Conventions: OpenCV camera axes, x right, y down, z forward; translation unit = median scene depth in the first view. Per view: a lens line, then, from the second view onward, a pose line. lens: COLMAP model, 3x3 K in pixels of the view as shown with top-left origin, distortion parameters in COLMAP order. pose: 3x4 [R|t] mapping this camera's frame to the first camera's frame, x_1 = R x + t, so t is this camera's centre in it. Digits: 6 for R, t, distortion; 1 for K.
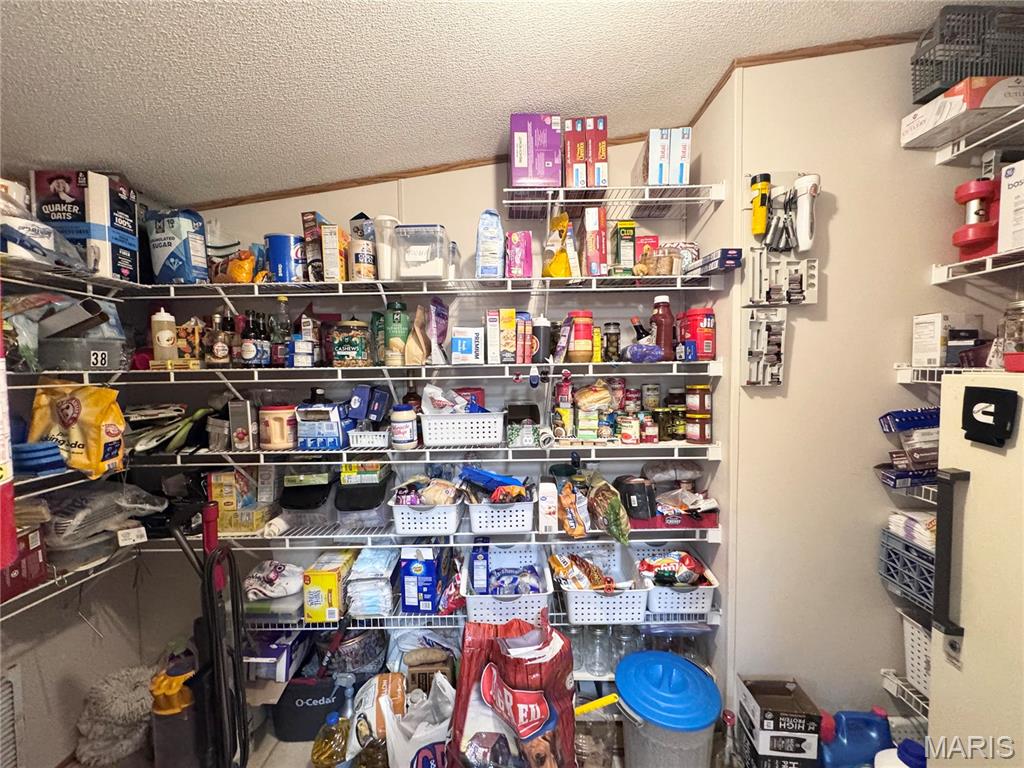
lens RADIAL K [[408.6, 0, 519.0], [0, 408.6, 386.6], [0, 0, 1]] dist [-0.000391, -0.000460]
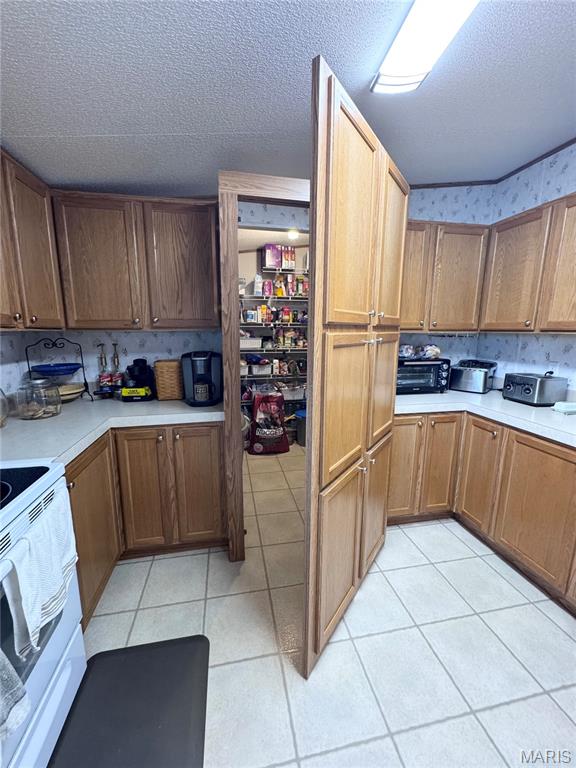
lens RADIAL K [[306.5, 0, 288.9], [0, 306.5, 382.9], [0, 0, 1]] dist [-0.000391, -0.000460]
pose [[0.981361, -0.015407, 0.191554, -0.302627], [-0.007769, 0.992785, 0.119655, 0.126493], [-0.192015, -0.118913, 0.974161, -1.450435]]
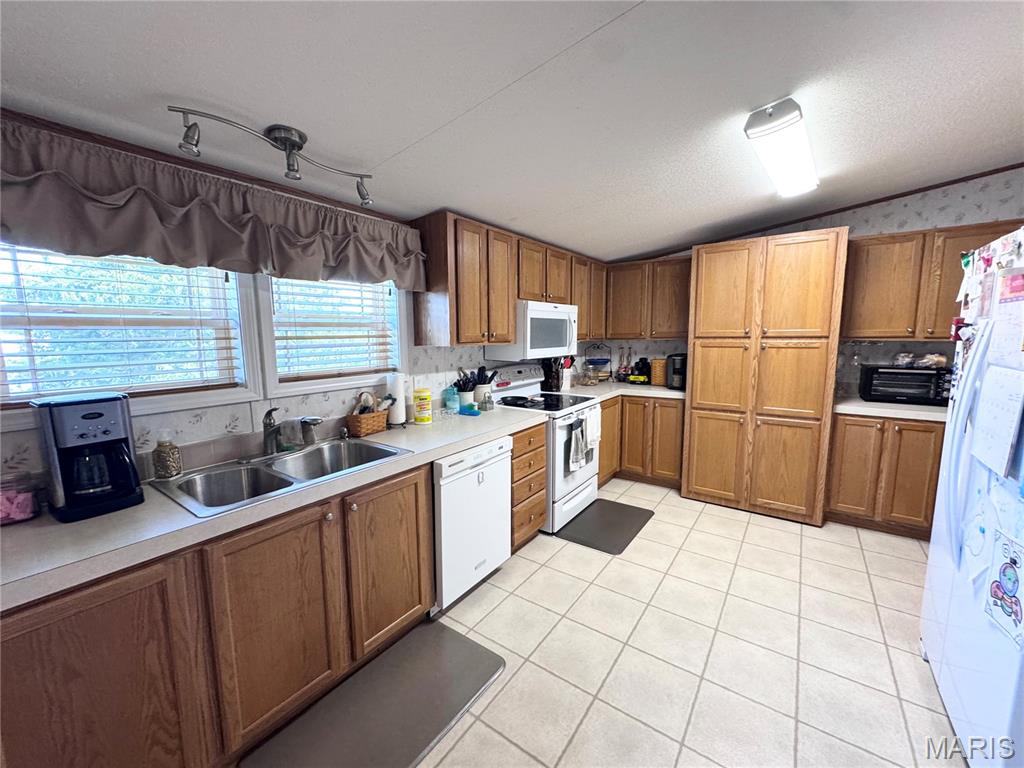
lens RADIAL K [[408.6, 0, 510.8], [0, 408.6, 385.7], [0, 0, 1]] dist [-0.000391, -0.000460]
pose [[0.808365, 0.078173, -0.583468, 0.672323], [-0.025436, 0.994856, 0.098050, 0.132078], [0.588132, -0.064419, 0.806196, -3.914415]]
